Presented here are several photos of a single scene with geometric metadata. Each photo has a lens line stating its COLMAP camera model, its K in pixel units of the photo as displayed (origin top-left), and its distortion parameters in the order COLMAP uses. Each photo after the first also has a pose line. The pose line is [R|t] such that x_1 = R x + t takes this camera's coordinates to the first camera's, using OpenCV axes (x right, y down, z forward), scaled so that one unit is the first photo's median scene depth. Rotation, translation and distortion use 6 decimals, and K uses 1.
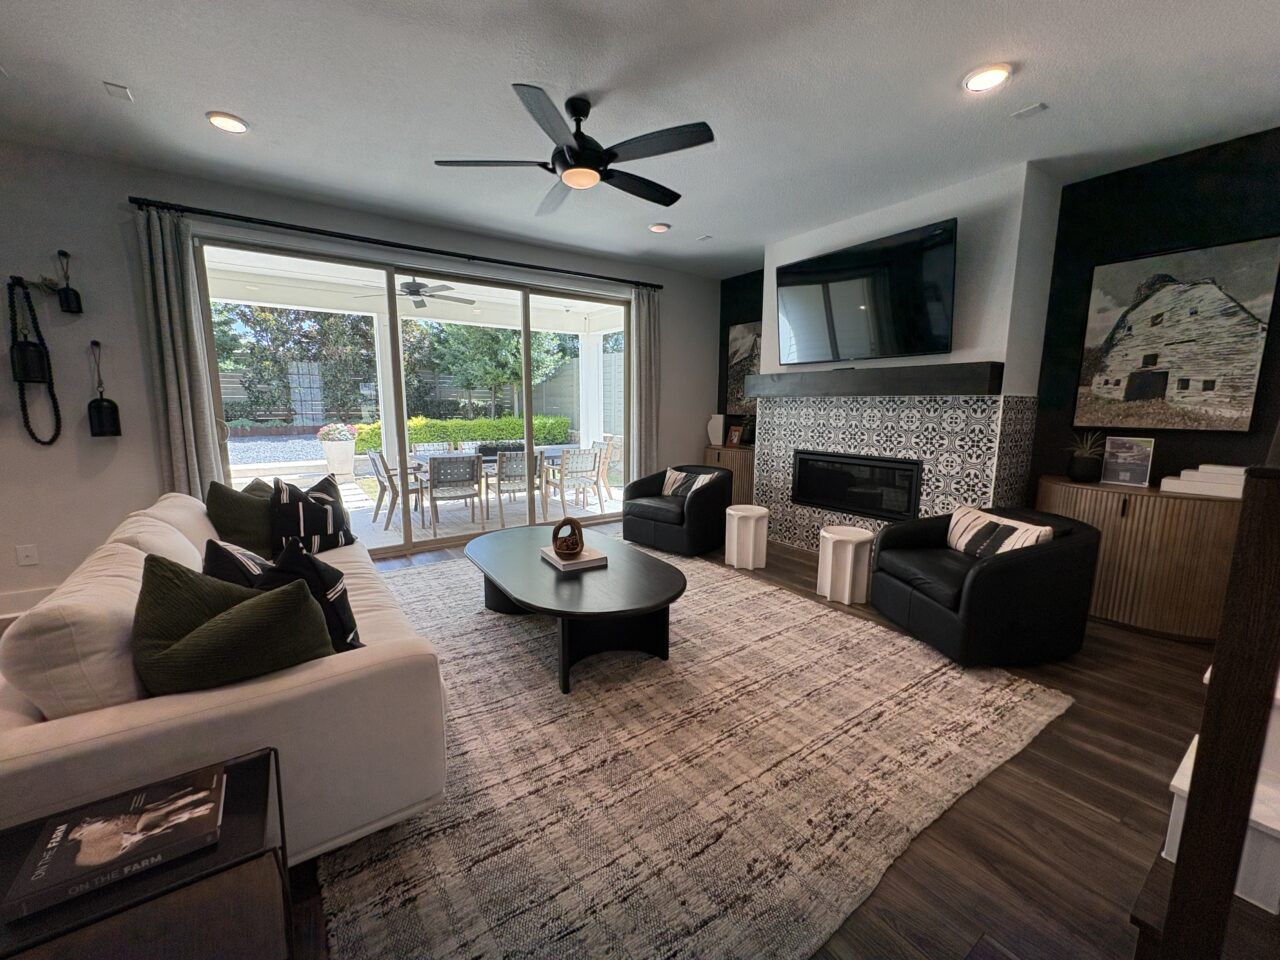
lens RADIAL K [[511.2, 0, 640.0], [0, 511.2, 479.2], [0, 0, 1]] dist [-0.000390, -0.000004]
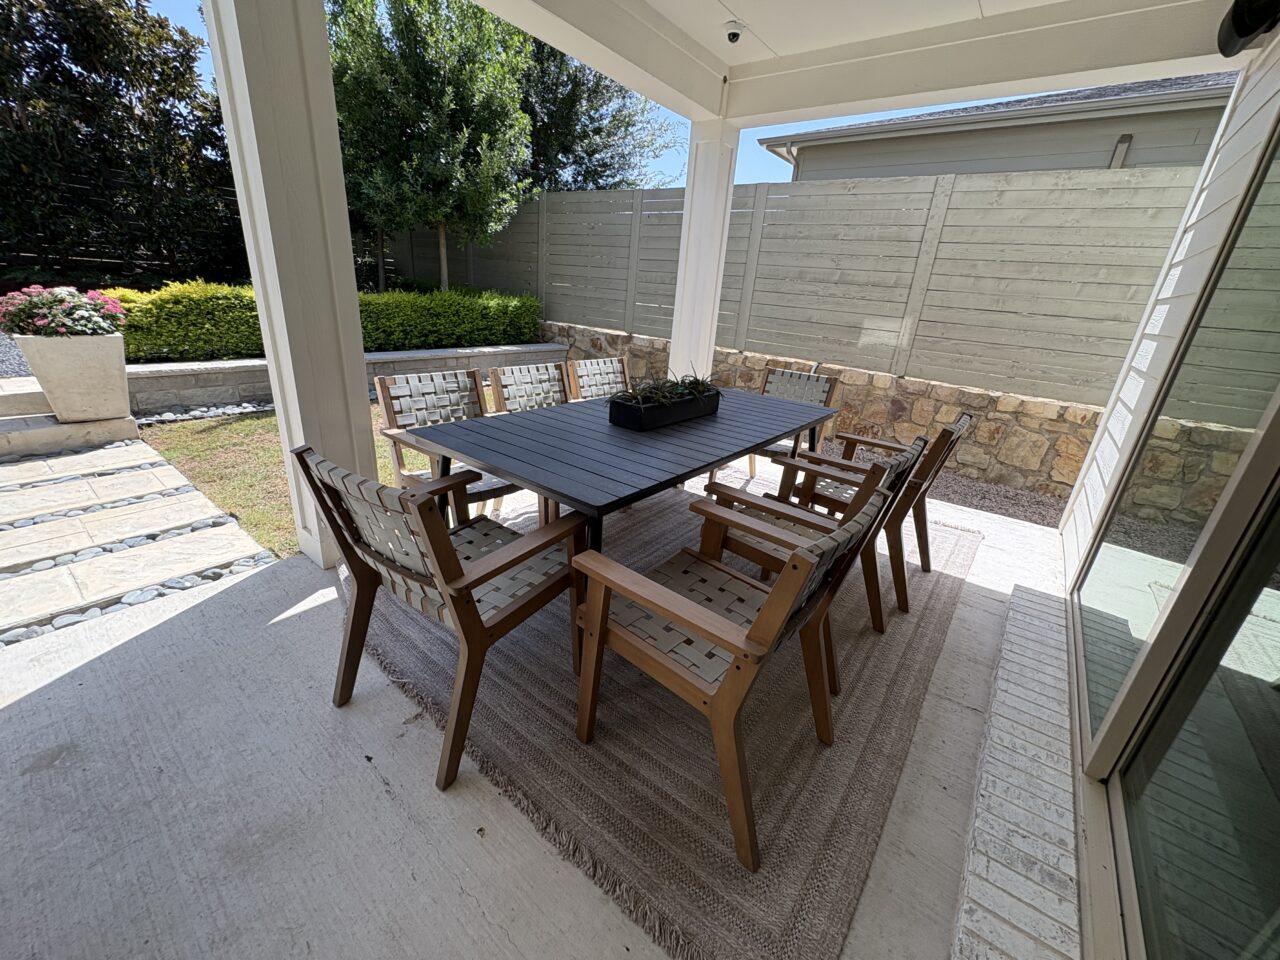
lens RADIAL K [[511.2, 0, 639.2], [0, 511.2, 483.2], [0, 0, 1]] dist [-0.000390, -0.000004]
pose [[0.953382, -0.044296, 0.298497, -0.251154], [-0.025887, 0.973516, 0.227150, -0.054243], [-0.300654, -0.224288, 0.926986, 0.406424]]
